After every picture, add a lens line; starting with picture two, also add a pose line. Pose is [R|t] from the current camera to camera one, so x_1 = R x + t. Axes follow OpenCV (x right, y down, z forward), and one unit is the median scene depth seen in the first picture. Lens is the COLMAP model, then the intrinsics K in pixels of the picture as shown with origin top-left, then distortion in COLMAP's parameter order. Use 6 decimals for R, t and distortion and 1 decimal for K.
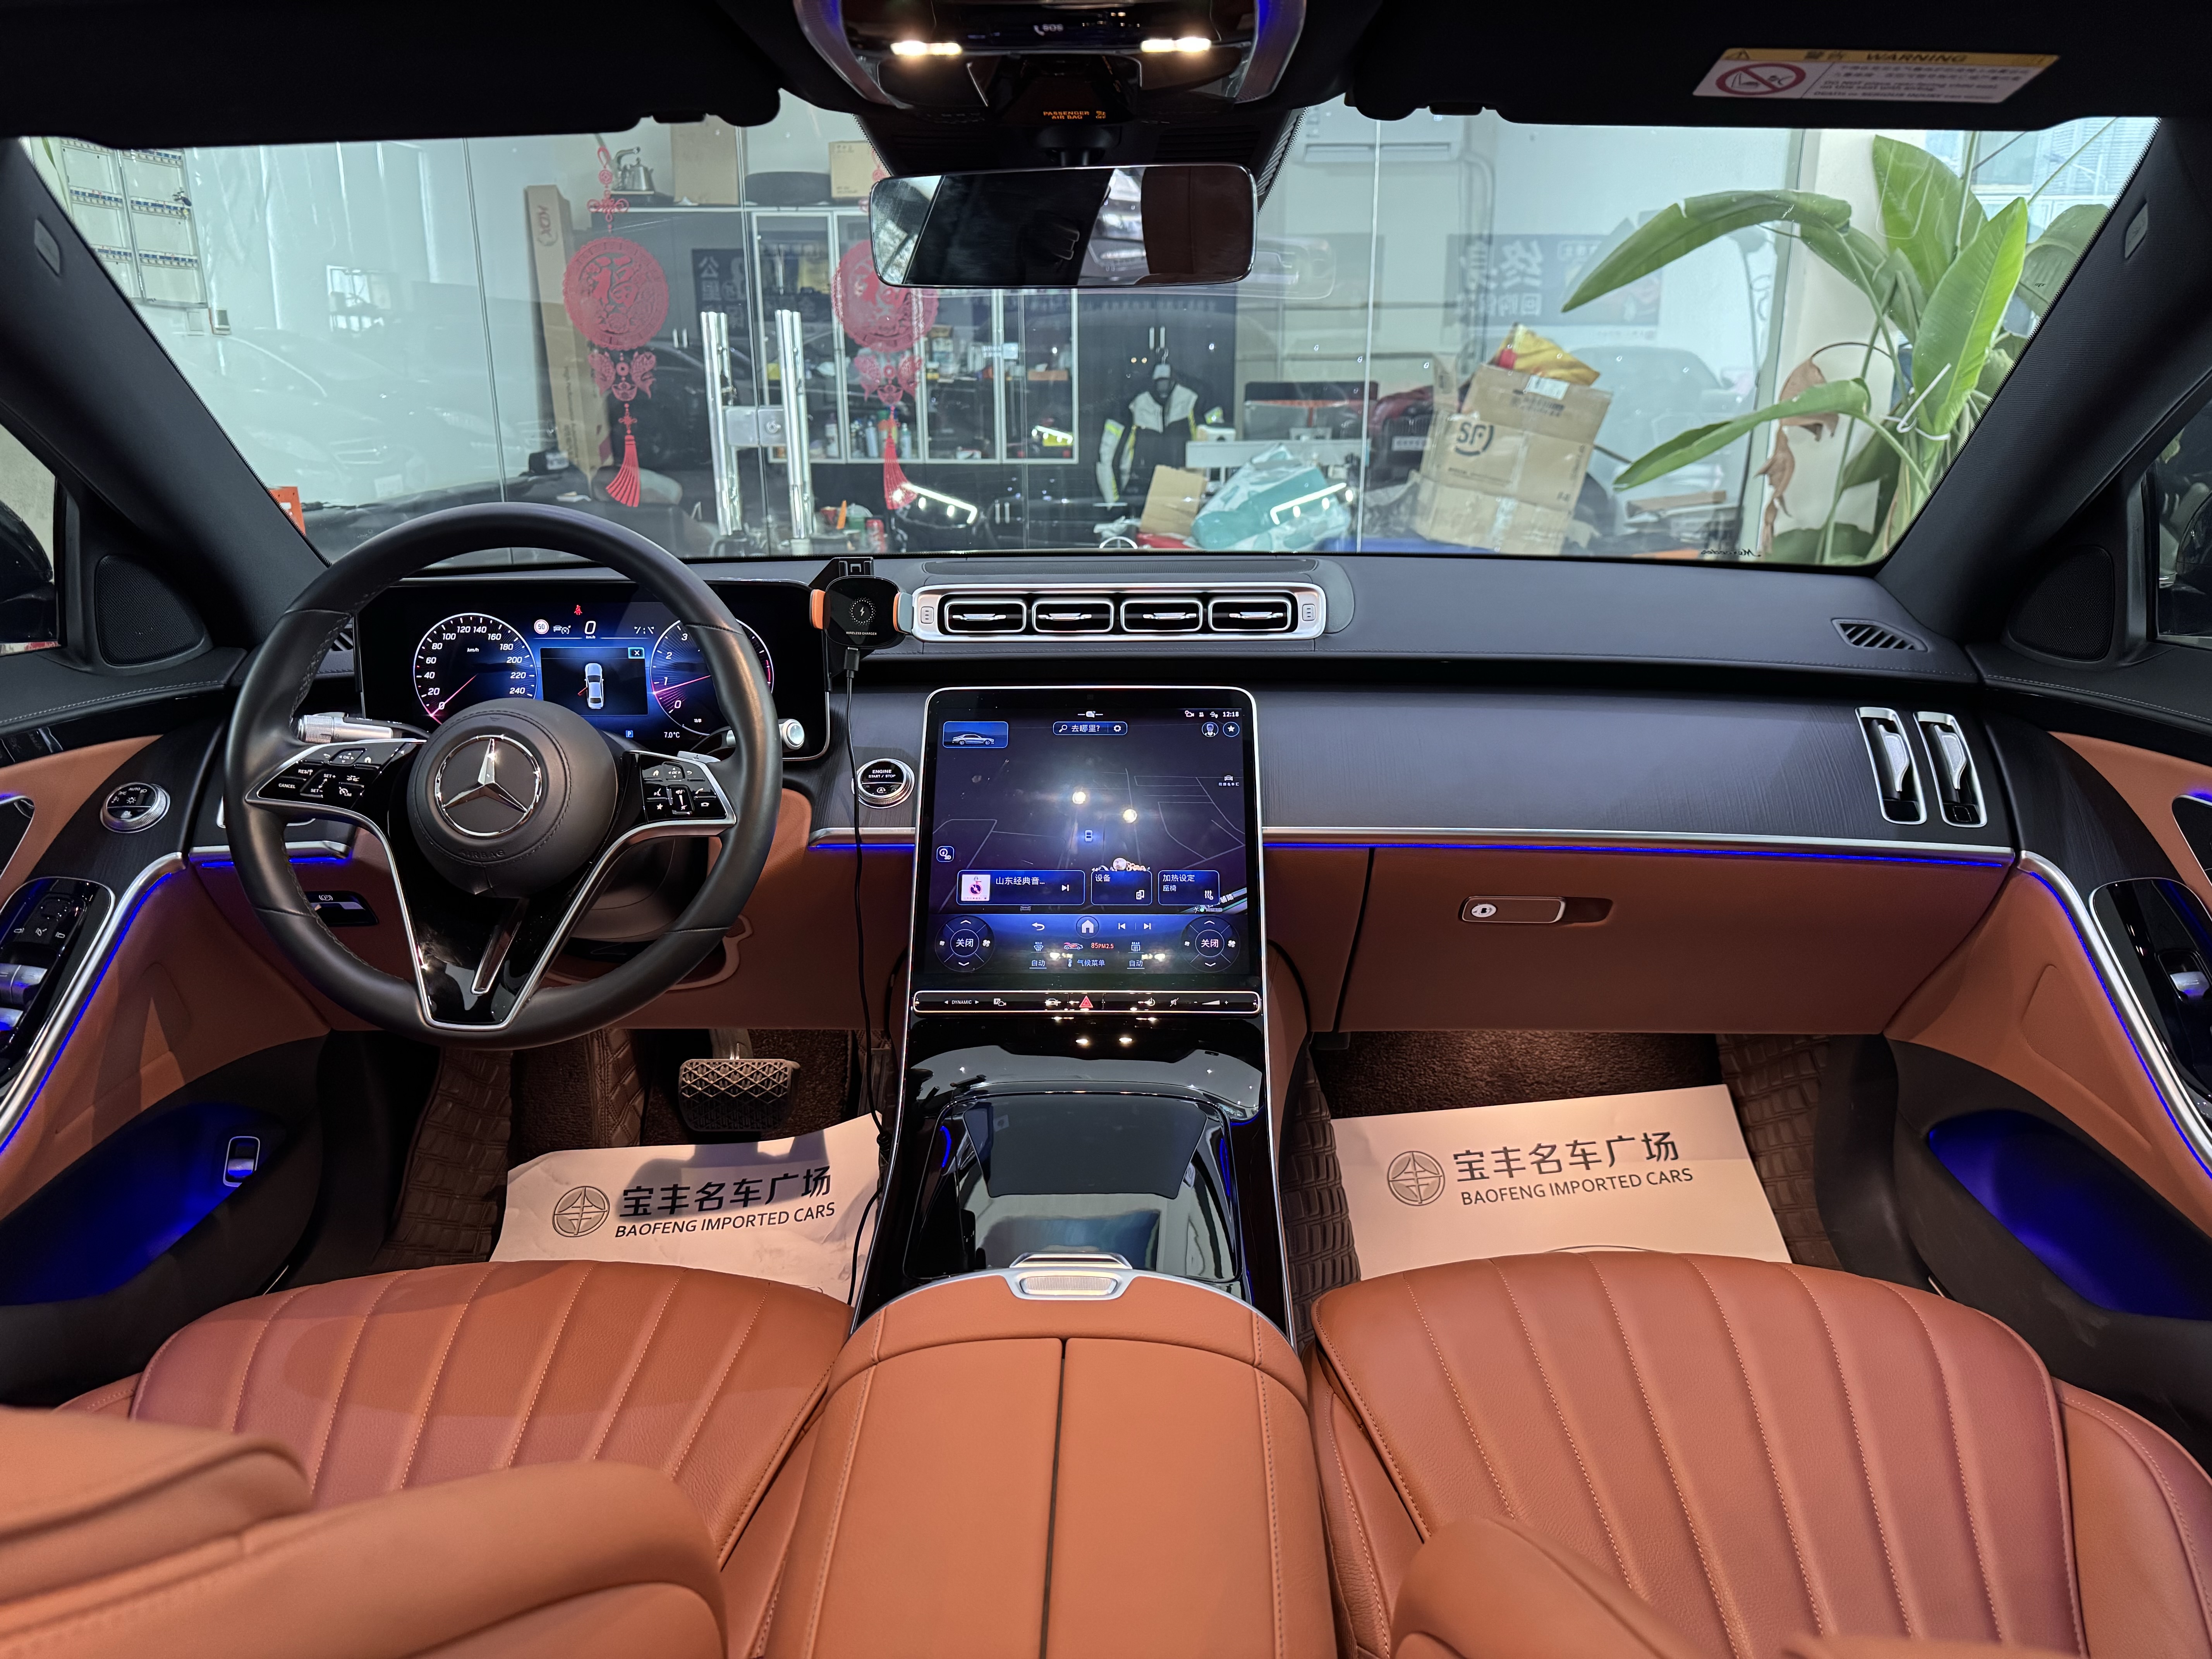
lens RADIAL K [[1566.5, 0, 1107.3], [0, 1566.5, 836.0], [0, 0, 1]] dist [0.090167, -0.148460]
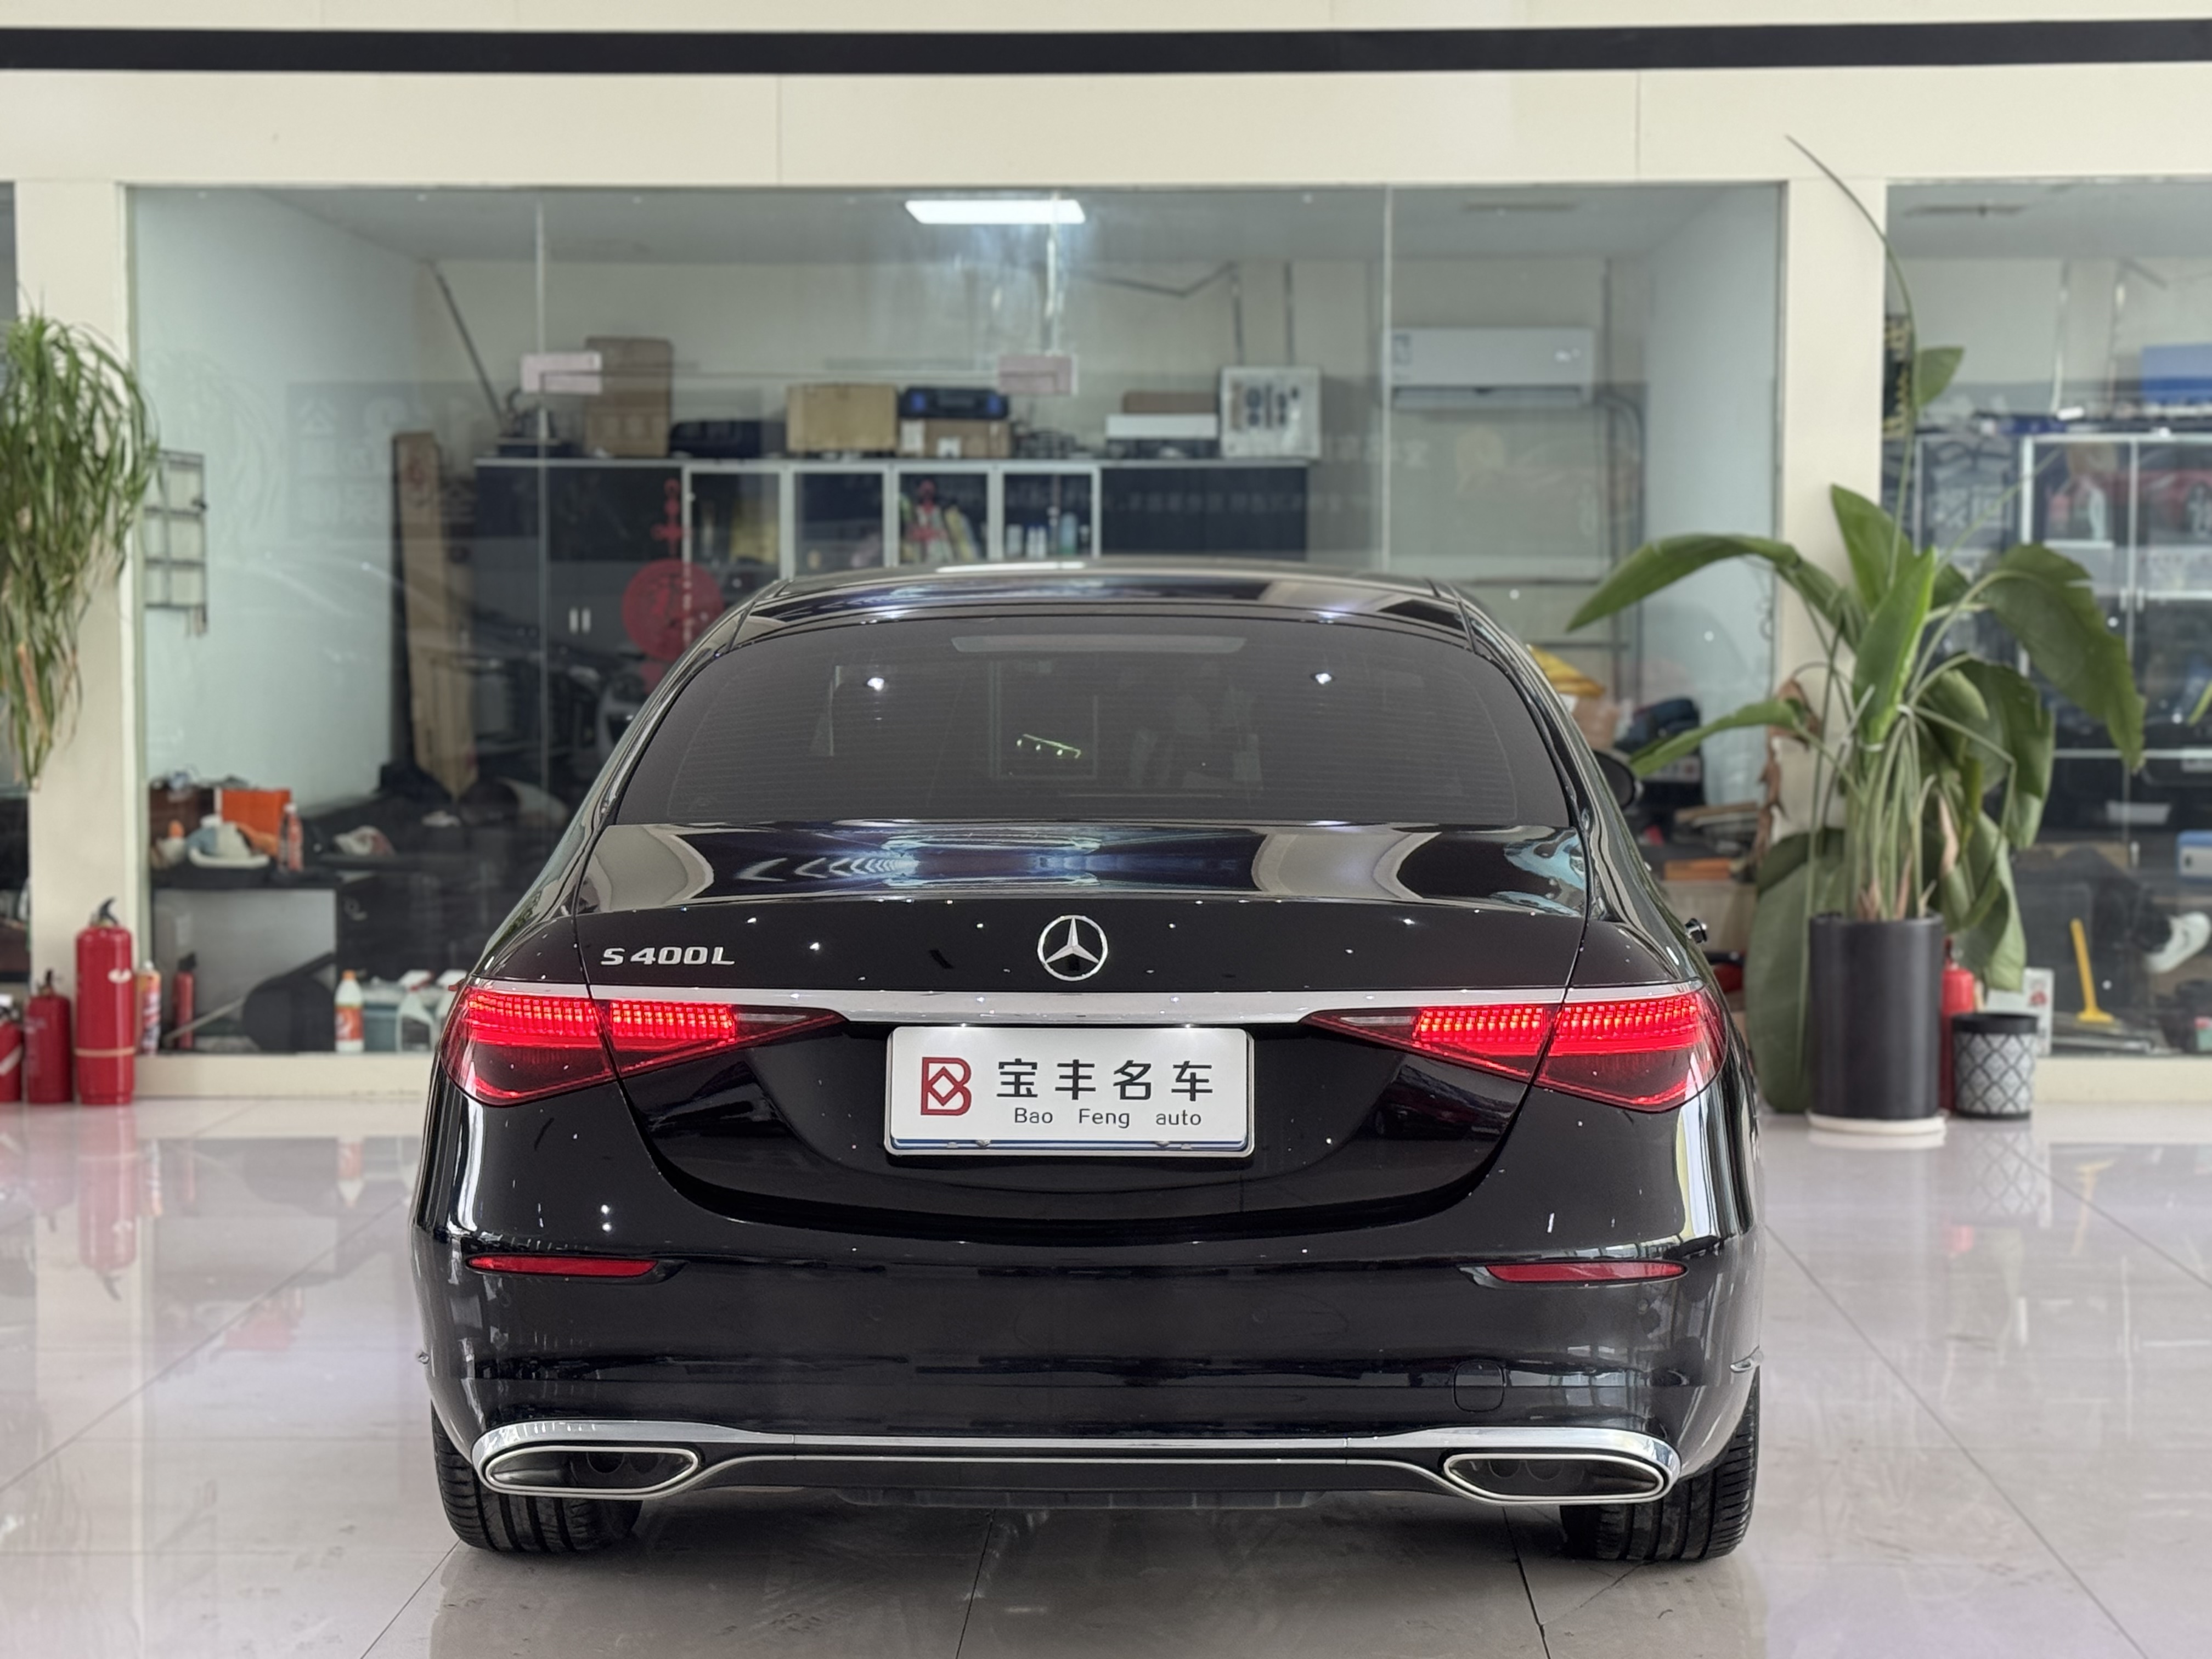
lens RADIAL K [[3947.5, 0, 1106.0], [0, 3947.5, 829.5], [0, 0, 1]] dist [0.156488, -0.032419]
pose [[0.999941, 0.006036, -0.009043, 0.013326], [-0.007934, 0.973790, -0.227312, 1.210956], [0.007434, 0.227370, 0.973780, -4.666031]]
